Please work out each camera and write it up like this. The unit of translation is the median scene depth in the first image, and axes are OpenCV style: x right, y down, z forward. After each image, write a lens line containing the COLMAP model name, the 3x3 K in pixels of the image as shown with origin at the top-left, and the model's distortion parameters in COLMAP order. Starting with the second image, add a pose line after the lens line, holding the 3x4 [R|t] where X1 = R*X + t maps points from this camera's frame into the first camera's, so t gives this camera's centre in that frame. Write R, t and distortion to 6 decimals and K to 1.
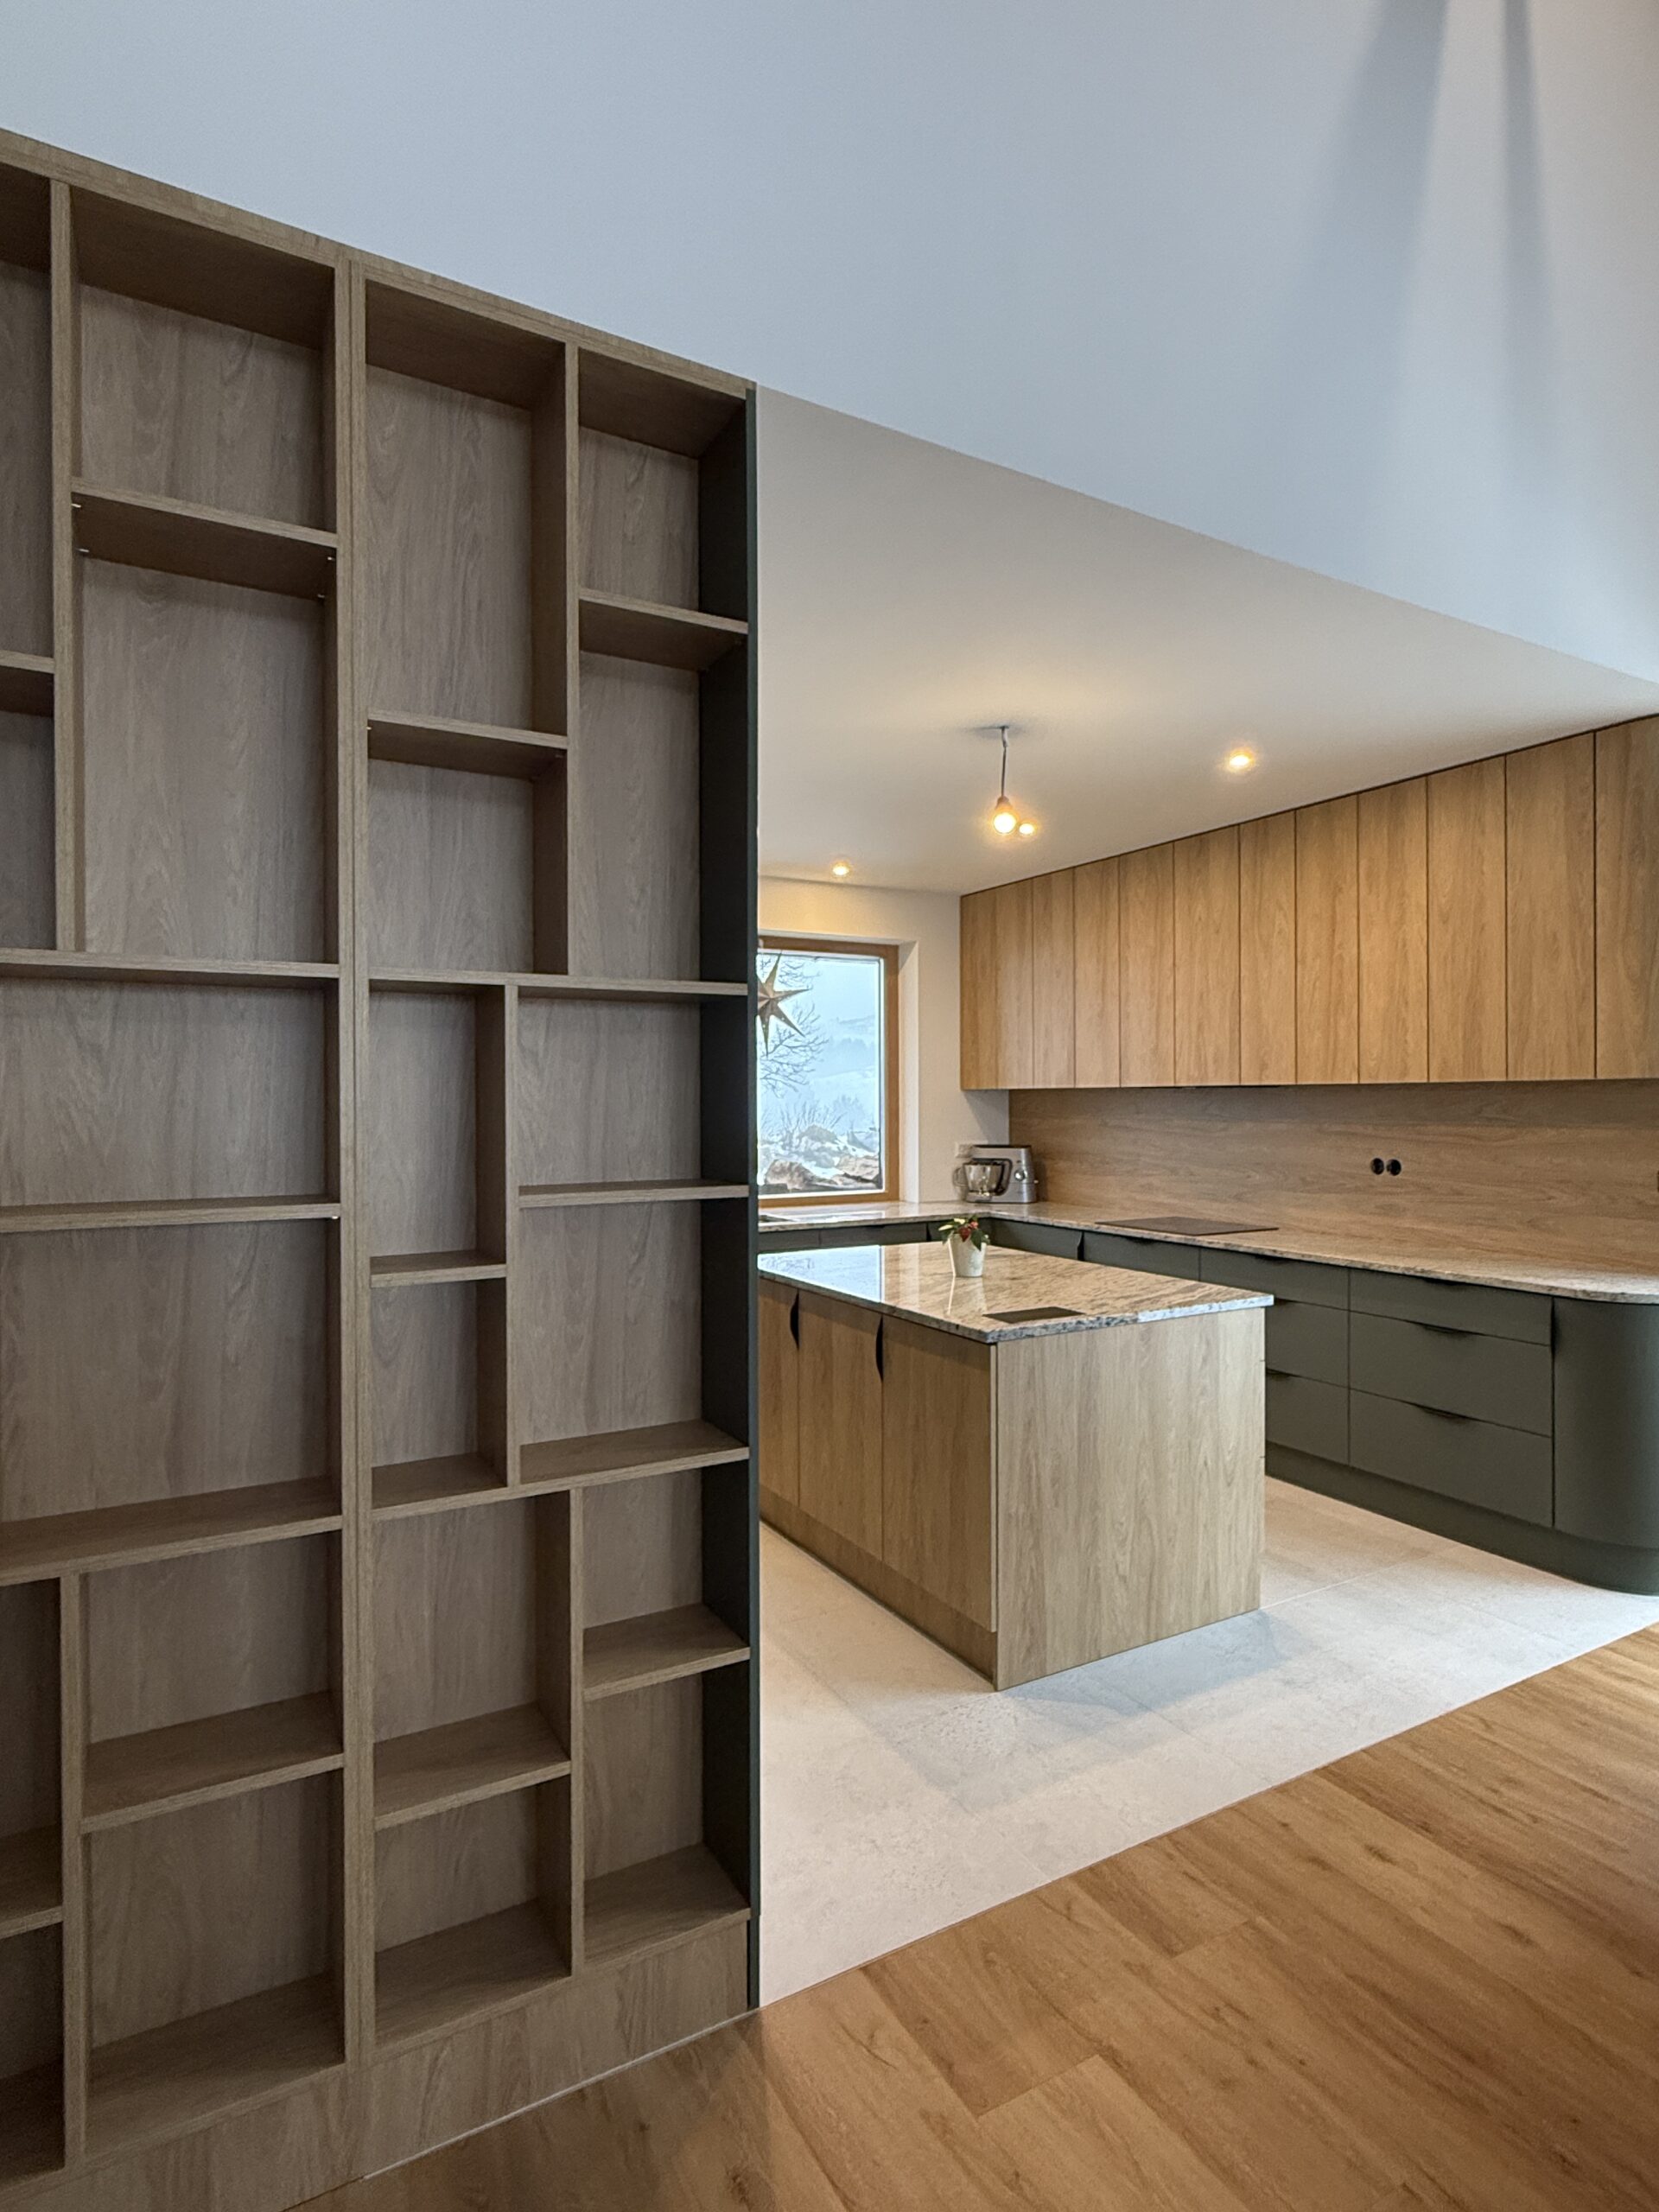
lens RADIAL K [[1161.2, 0, 829.5], [0, 1161.2, 1106.0], [0, 0, 1]] dist [0.000689, -0.000198]
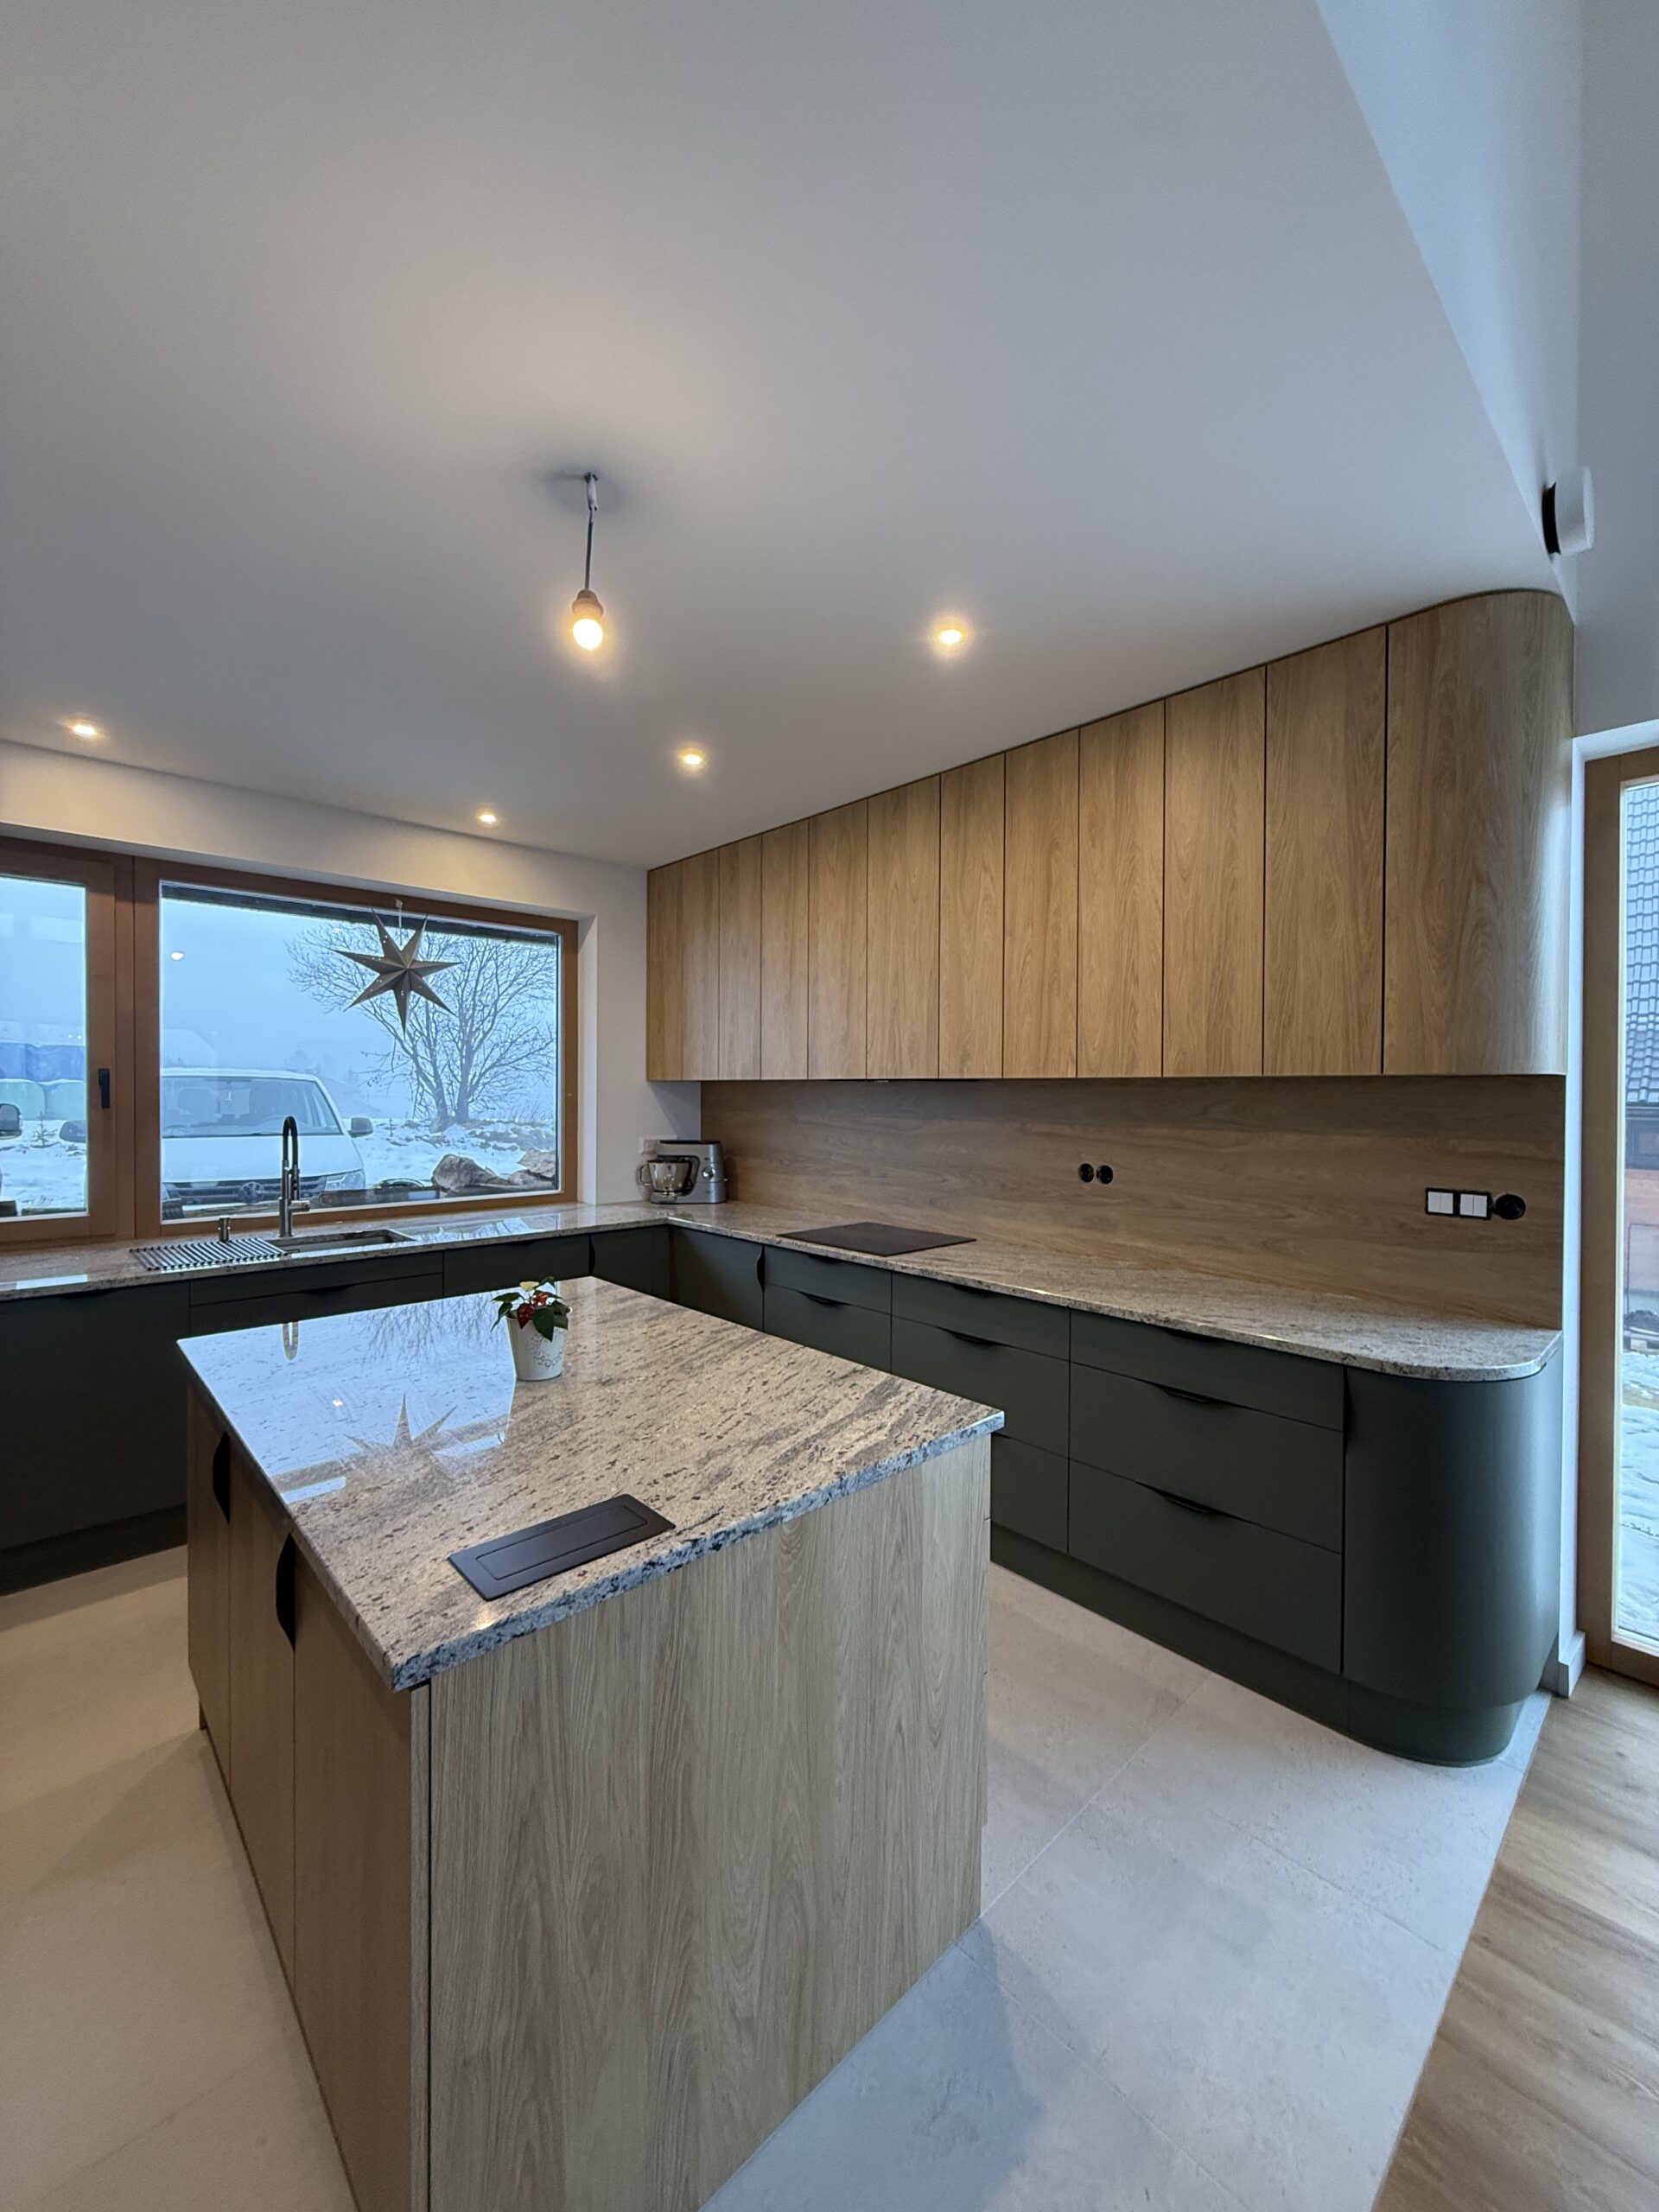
lens RADIAL K [[875.1, 0, 830.7], [0, 875.1, 1100.8], [0, 0, 1]] dist [-0.001519, 0.000361]
pose [[0.971673, 0.006943, 0.236228, 0.145864], [-0.008503, 0.999948, 0.005585, -0.005197], [-0.236177, -0.007435, 0.971682, 0.461127]]
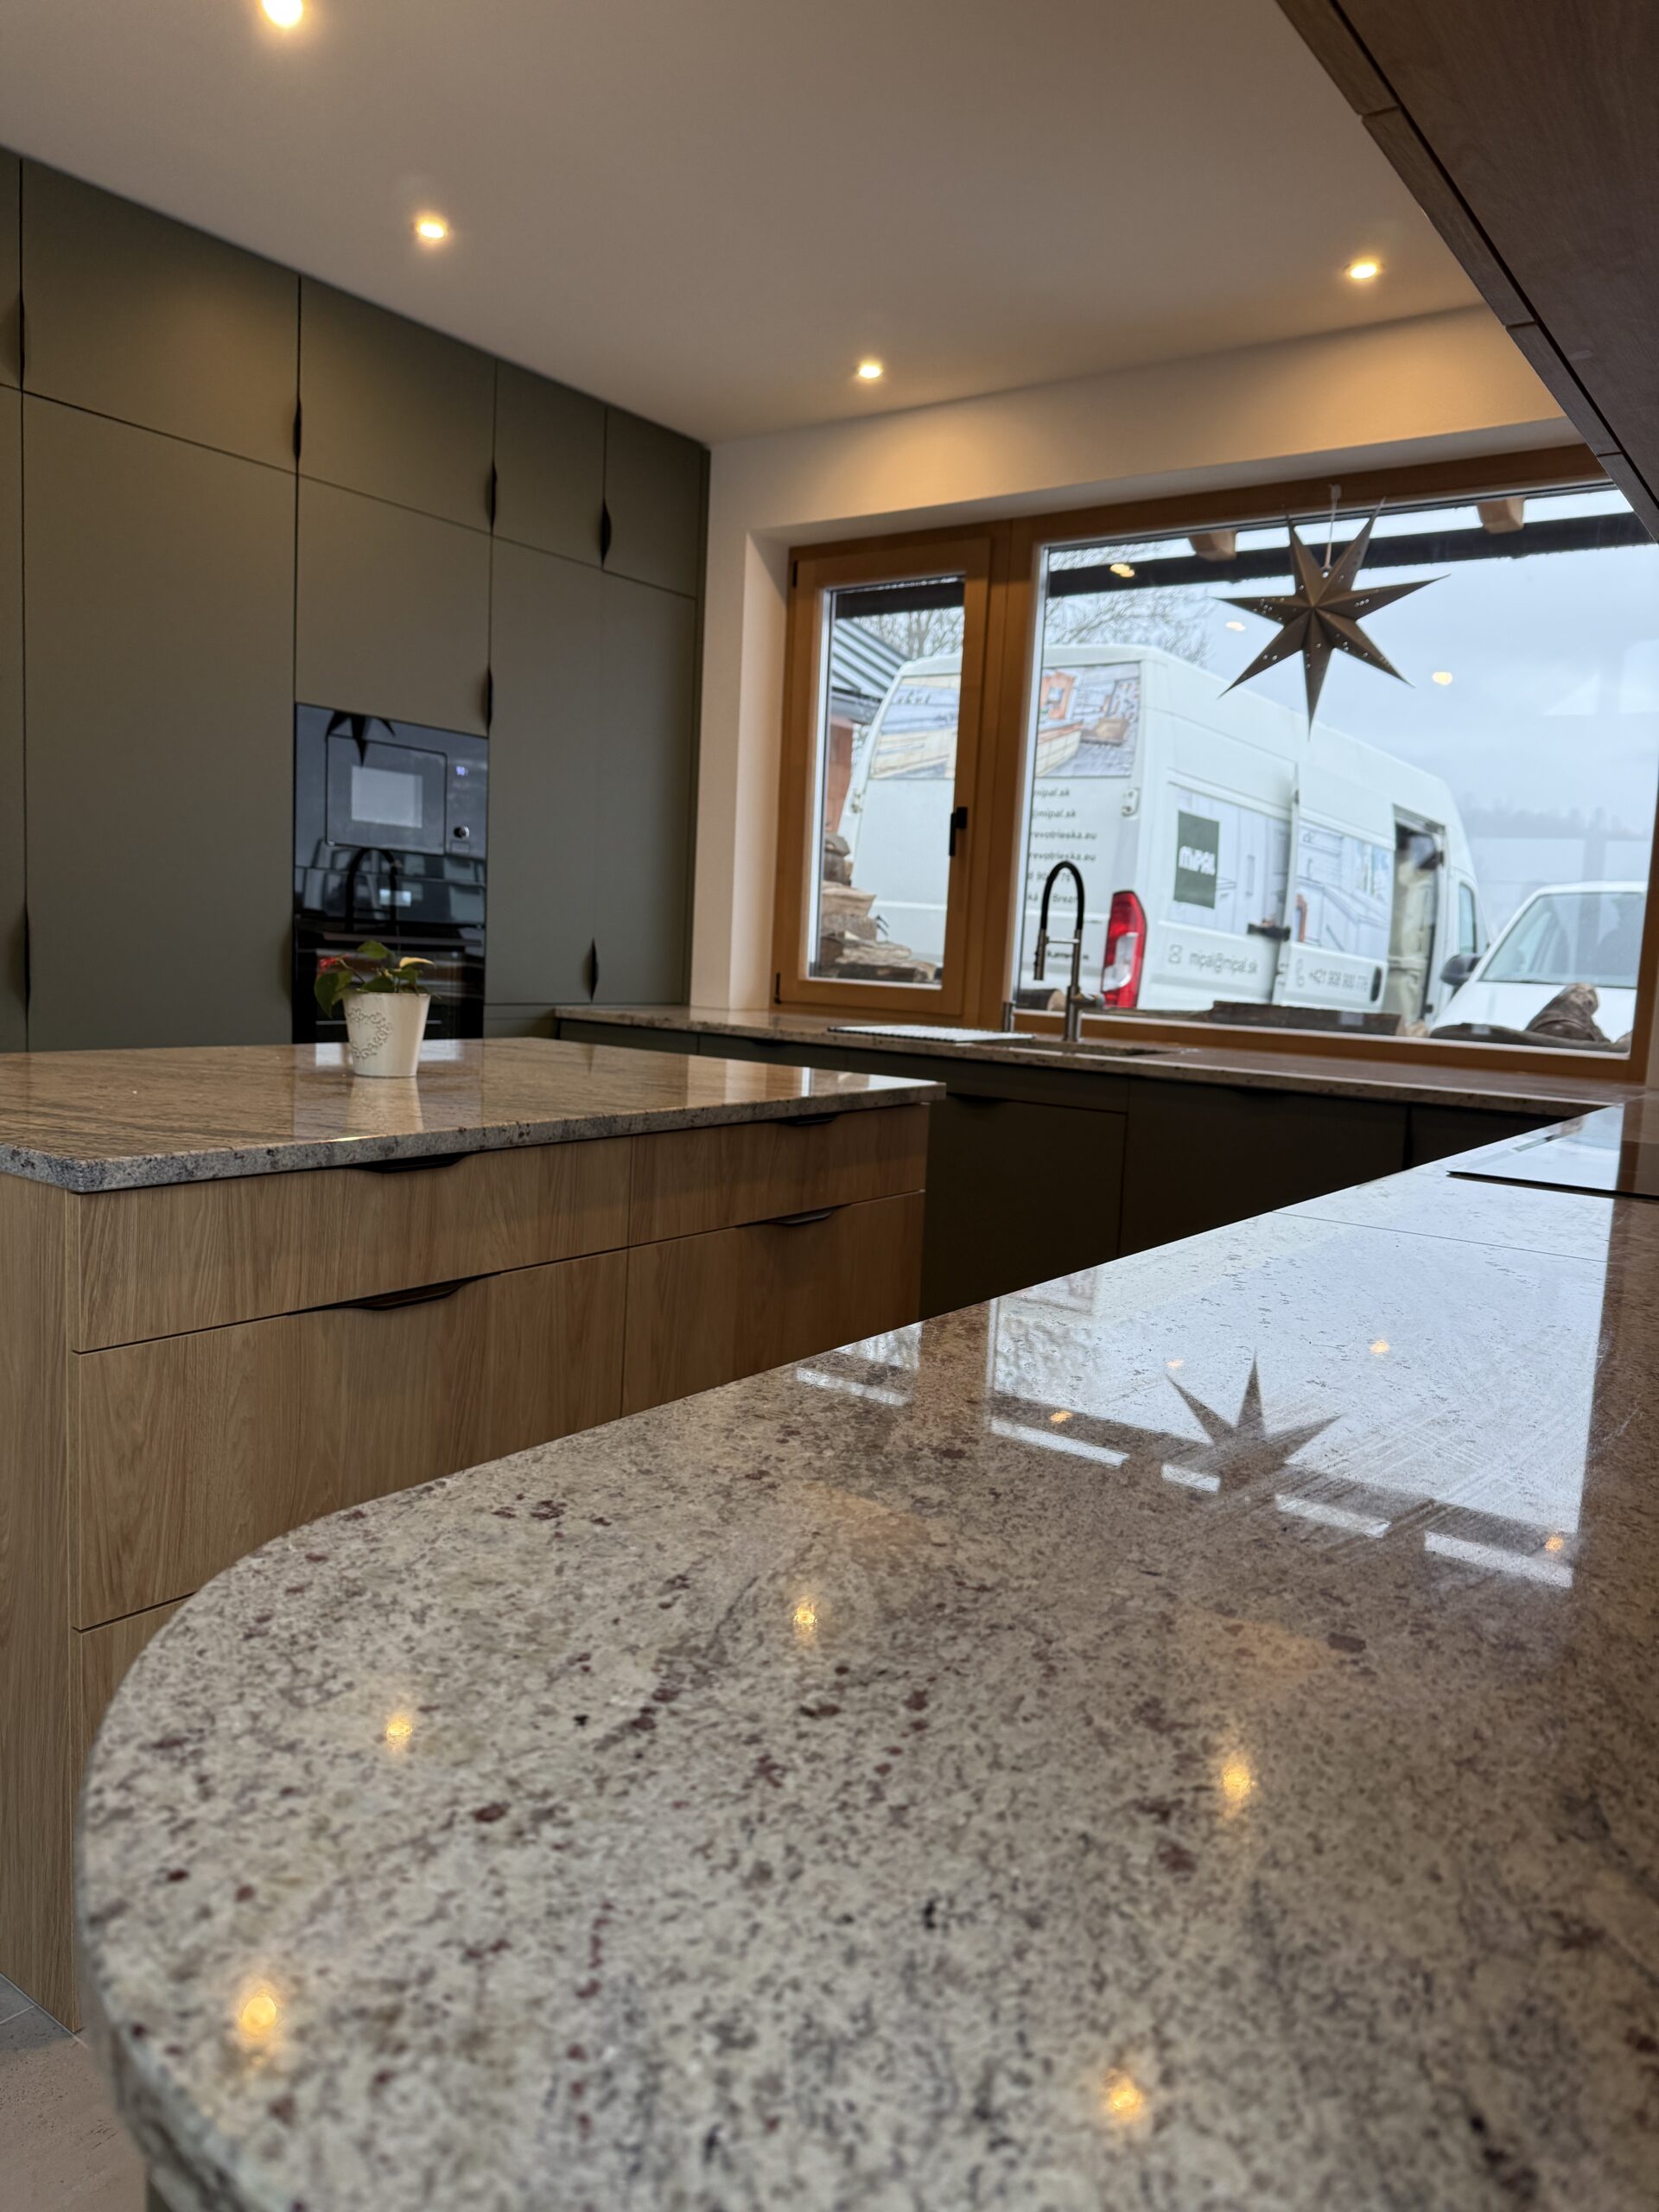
lens RADIAL K [[1568.8, 0, 826.0], [0, 1568.8, 1114.5], [0, 0, 1]] dist [0.041844, -0.059575]
pose [[0.412716, 0.127560, -0.901884, 0.699768], [-0.056260, 0.991825, 0.114536, 0.072119], [0.909121, 0.003469, 0.416518, 0.819877]]
